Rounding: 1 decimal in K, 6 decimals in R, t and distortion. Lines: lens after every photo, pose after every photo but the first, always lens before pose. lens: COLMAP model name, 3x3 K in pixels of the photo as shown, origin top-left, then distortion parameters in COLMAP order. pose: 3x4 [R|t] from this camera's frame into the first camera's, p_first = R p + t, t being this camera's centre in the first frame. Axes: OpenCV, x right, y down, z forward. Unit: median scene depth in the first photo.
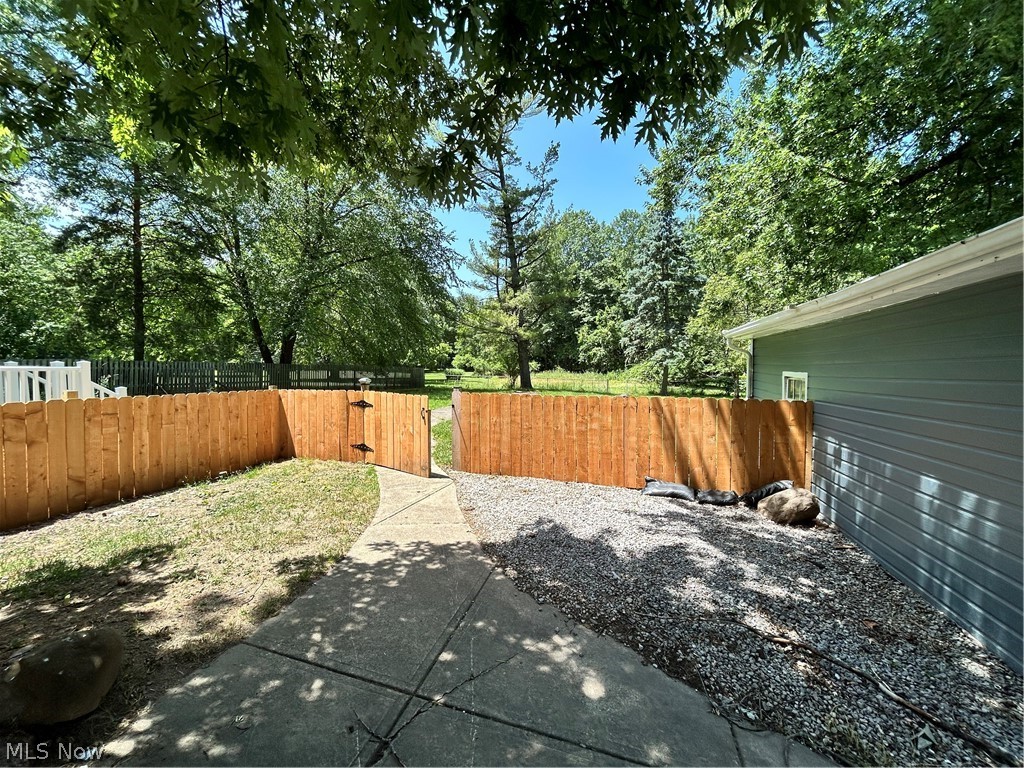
lens RADIAL K [[415.3, 0, 512.0], [0, 415.3, 384.0], [0, 0, 1]] dist [-0.000750, -0.000221]
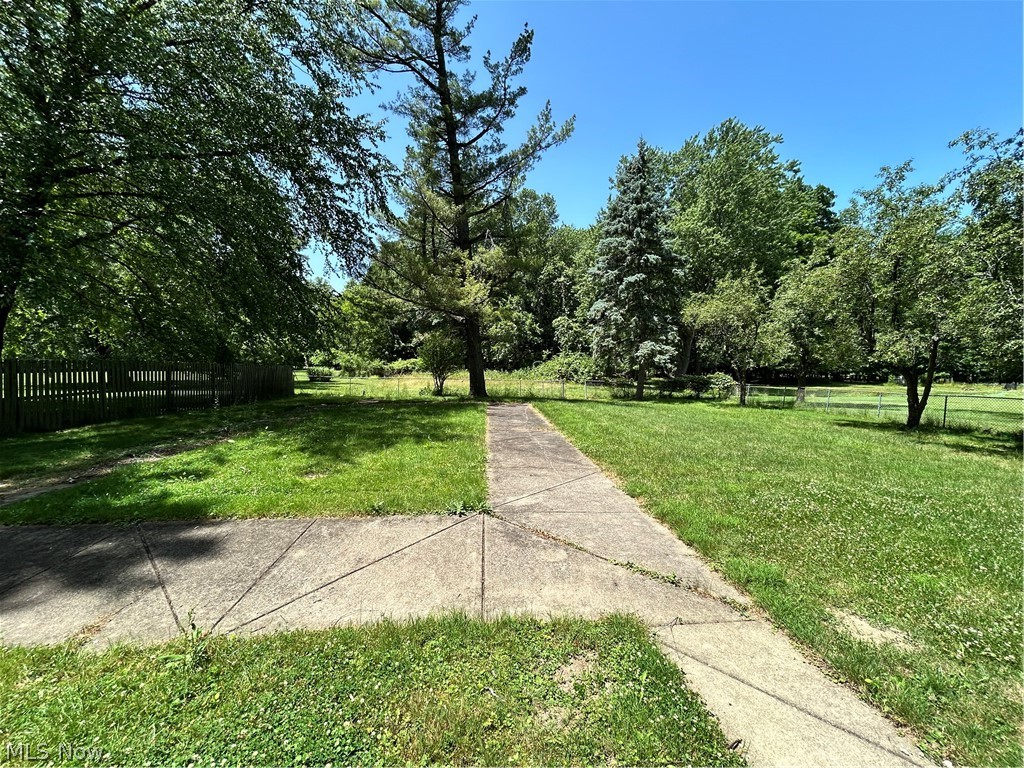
lens RADIAL K [[415.3, 0, 512.0], [0, 415.3, 384.0], [0, 0, 1]] dist [-0.000750, -0.000221]
pose [[0.940426, -0.014514, 0.339688, -0.146971], [0.011878, 0.999881, 0.009837, -0.015328], [-0.339790, -0.005216, 0.940487, 0.351045]]
